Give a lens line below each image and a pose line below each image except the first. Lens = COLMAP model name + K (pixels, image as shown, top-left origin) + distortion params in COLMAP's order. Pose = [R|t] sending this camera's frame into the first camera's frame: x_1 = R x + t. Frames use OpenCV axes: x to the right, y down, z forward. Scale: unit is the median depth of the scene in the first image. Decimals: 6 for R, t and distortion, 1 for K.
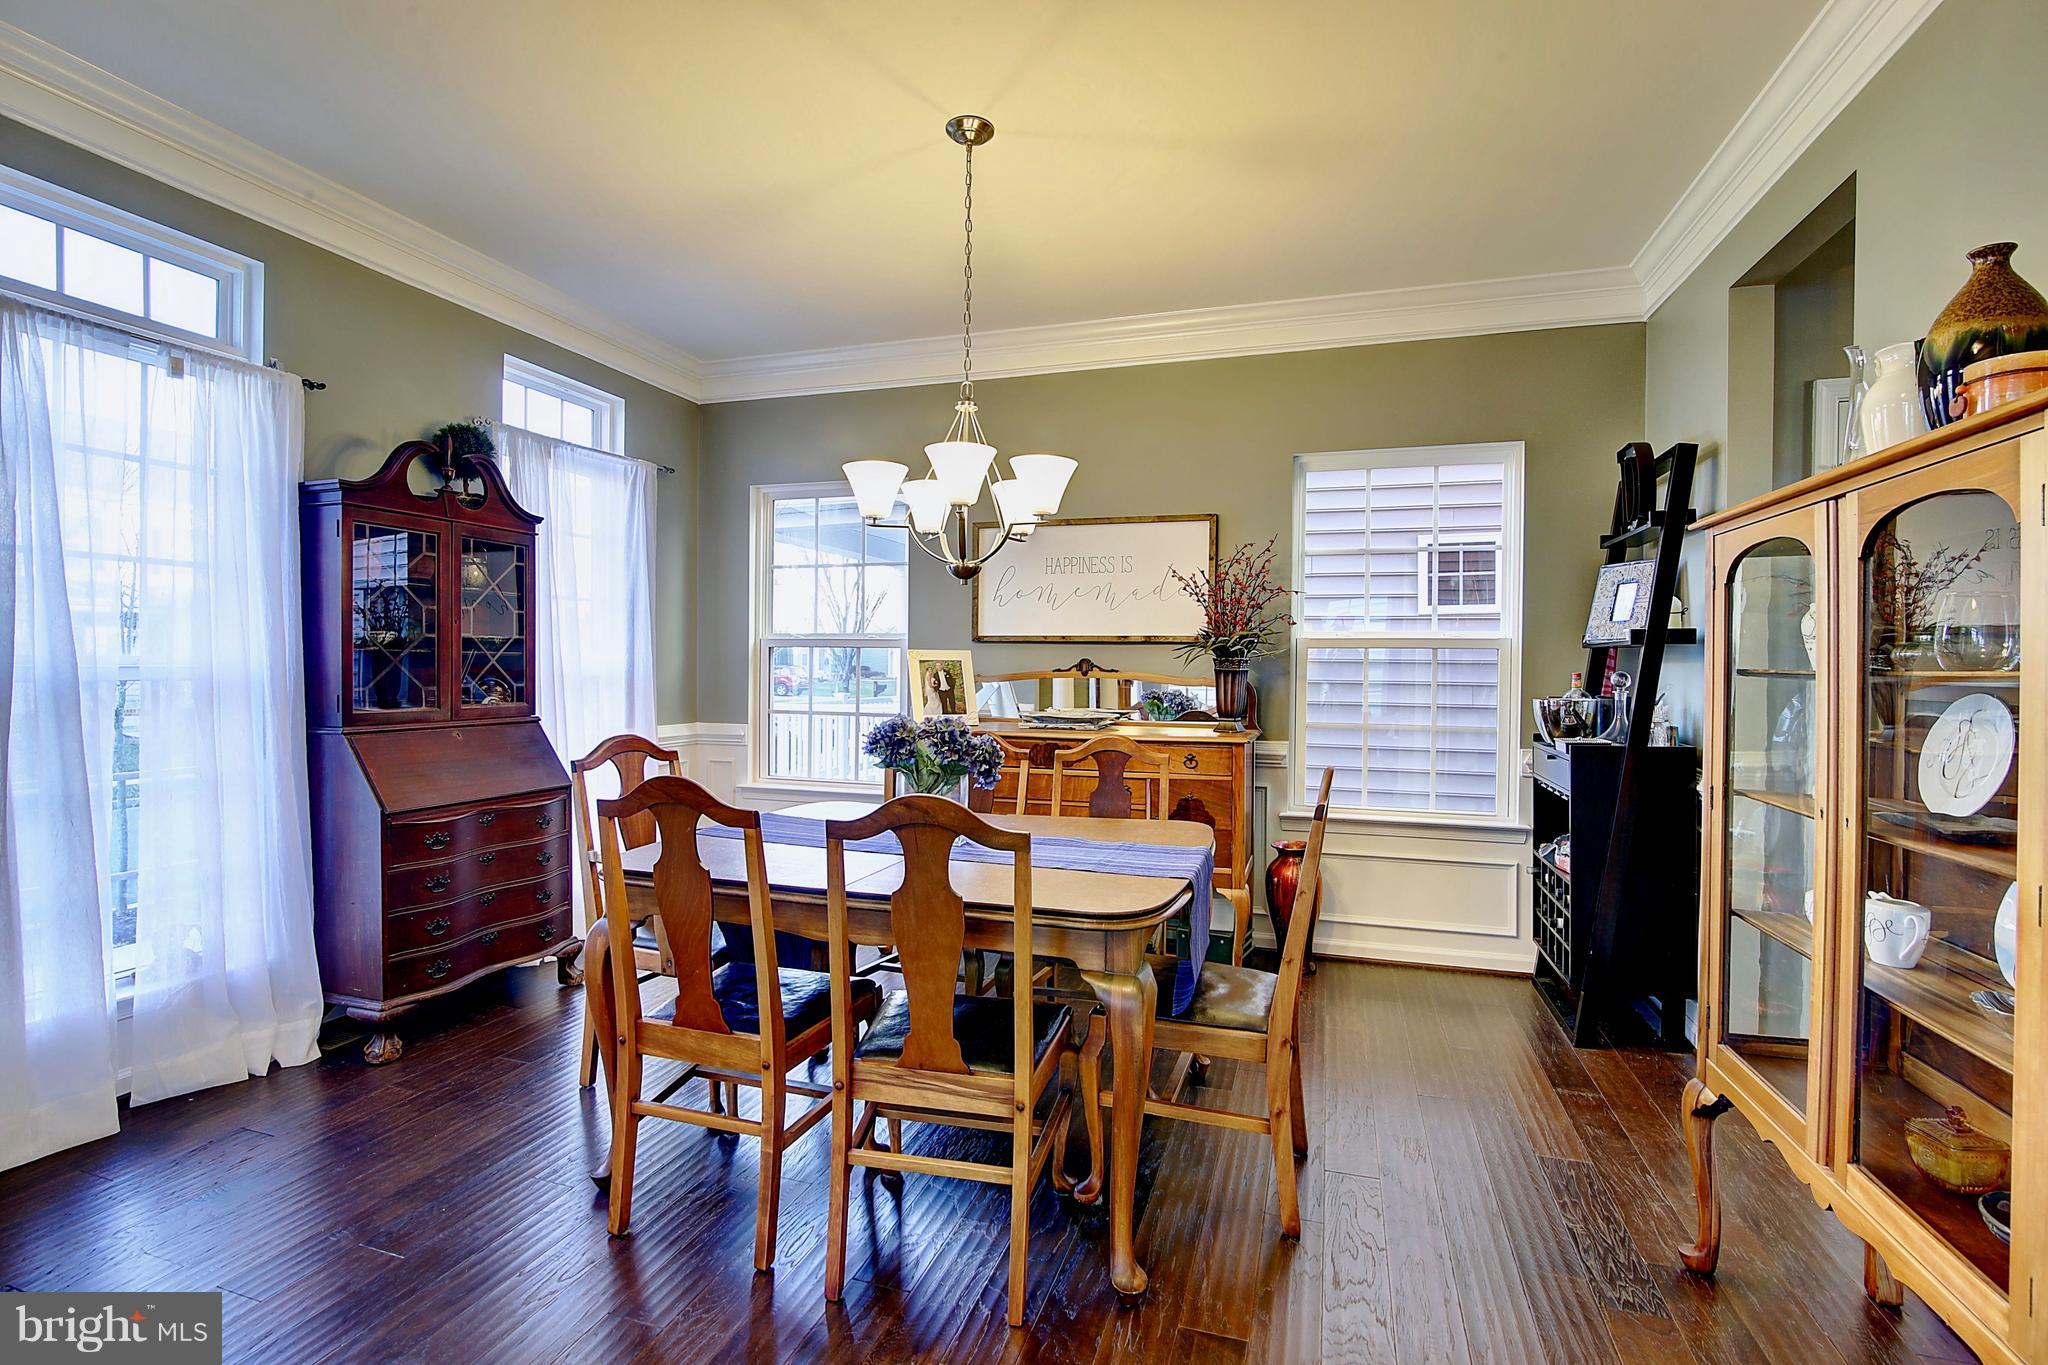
lens RADIAL K [[942.8, 0, 1025.5], [0, 942.8, 682.9], [0, 0, 1]] dist [-0.018912, -0.000065]
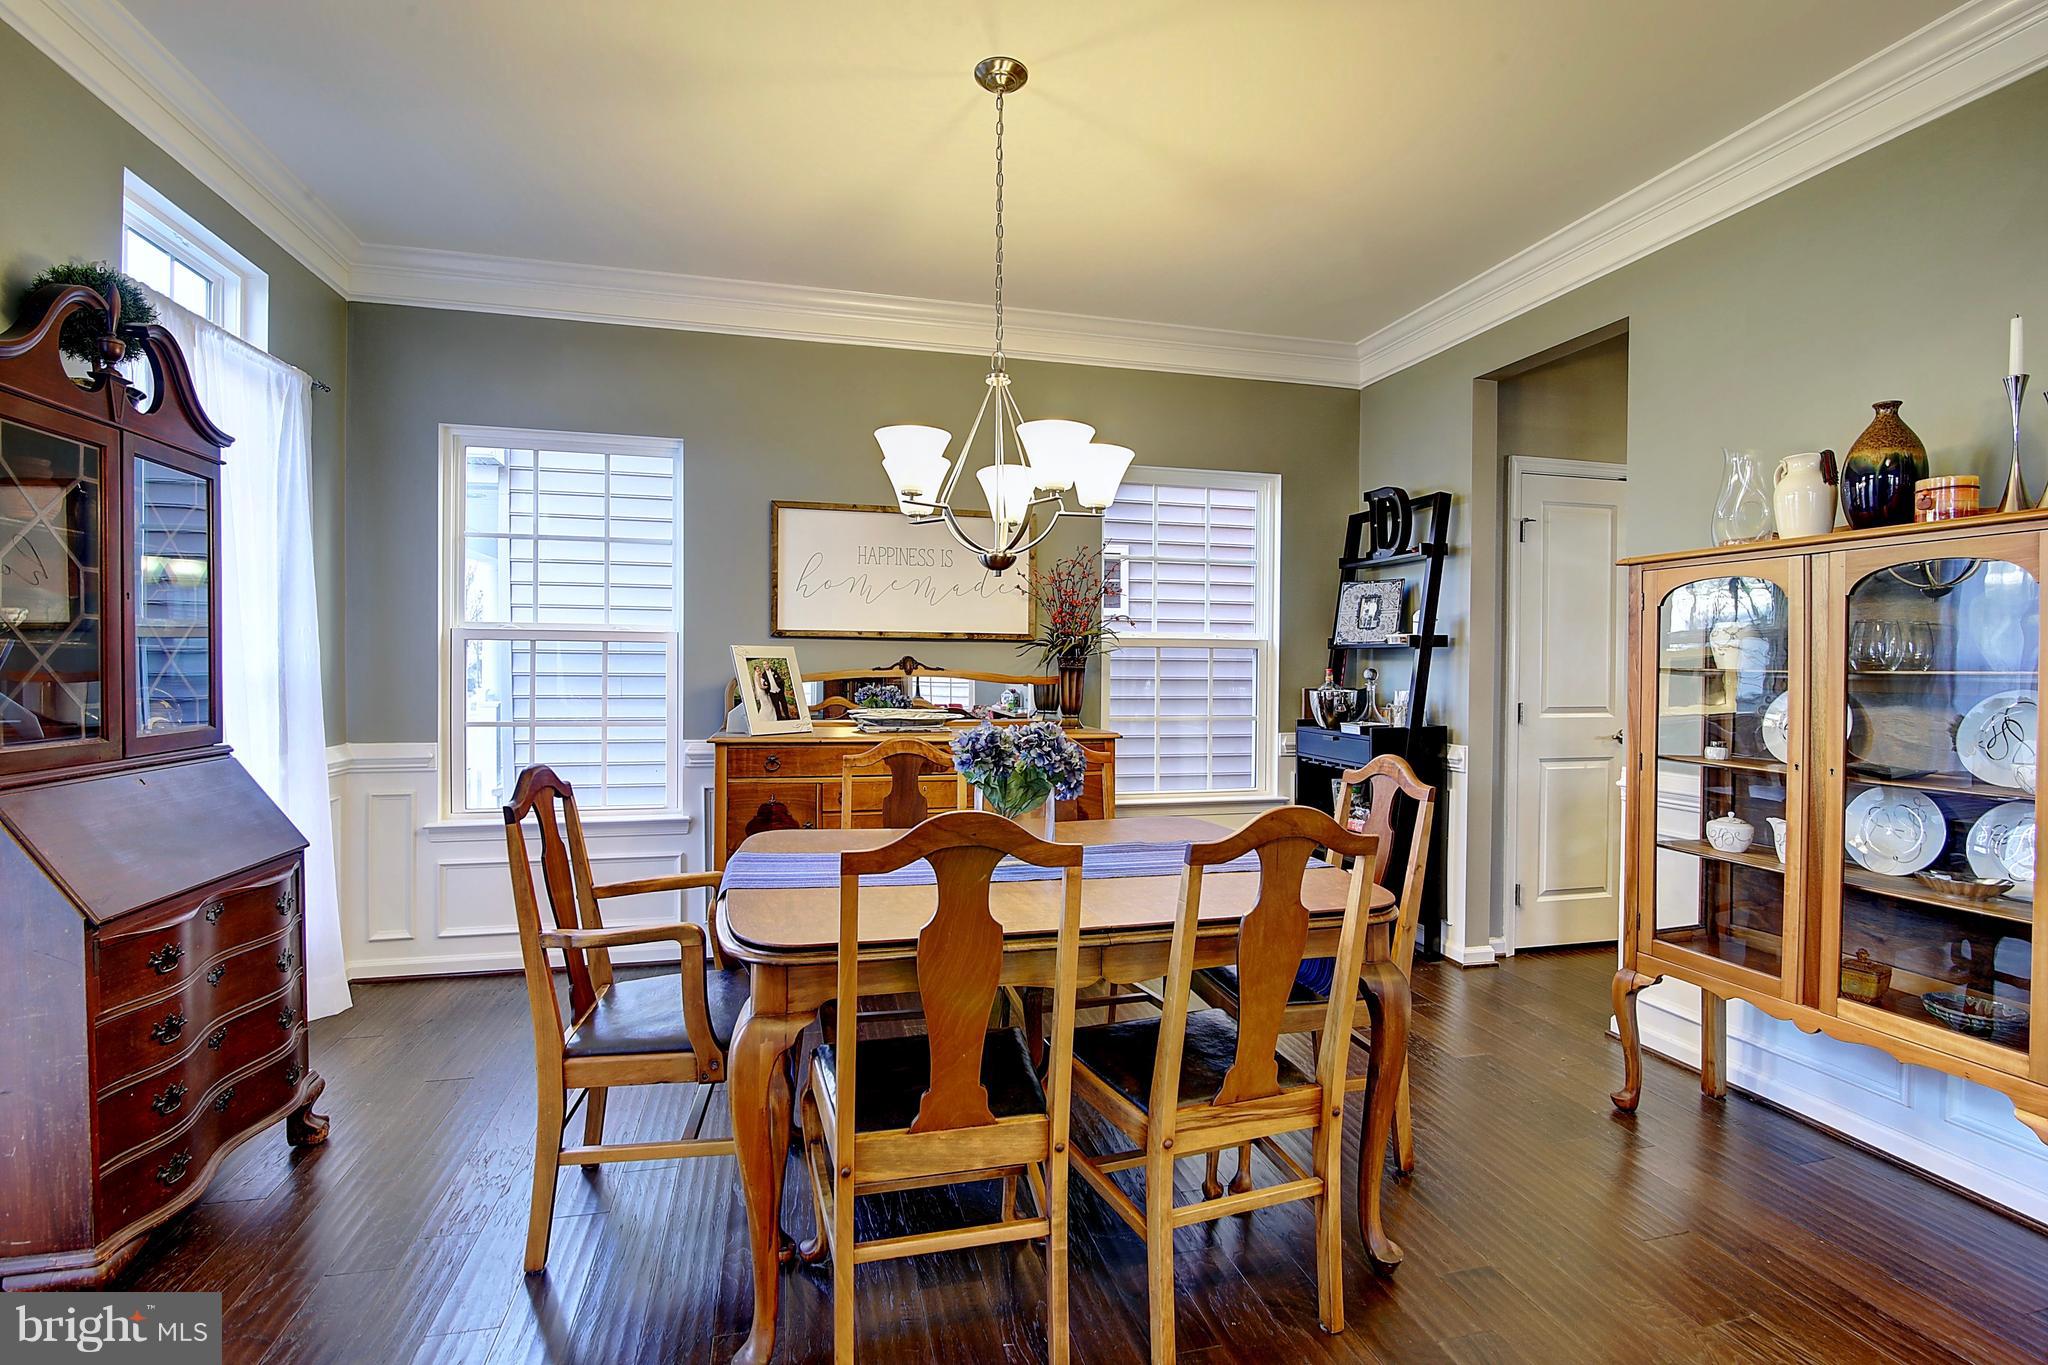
lens RADIAL K [[940.8, 0, 1024.2], [0, 940.8, 680.7], [0, 0, 1]] dist [-0.016781, -0.000213]
pose [[0.847596, -0.011814, 0.530511, -0.448994], [0.010054, 0.999930, 0.006205, -0.007781], [-0.530548, 0.000074, 0.847655, 0.188688]]
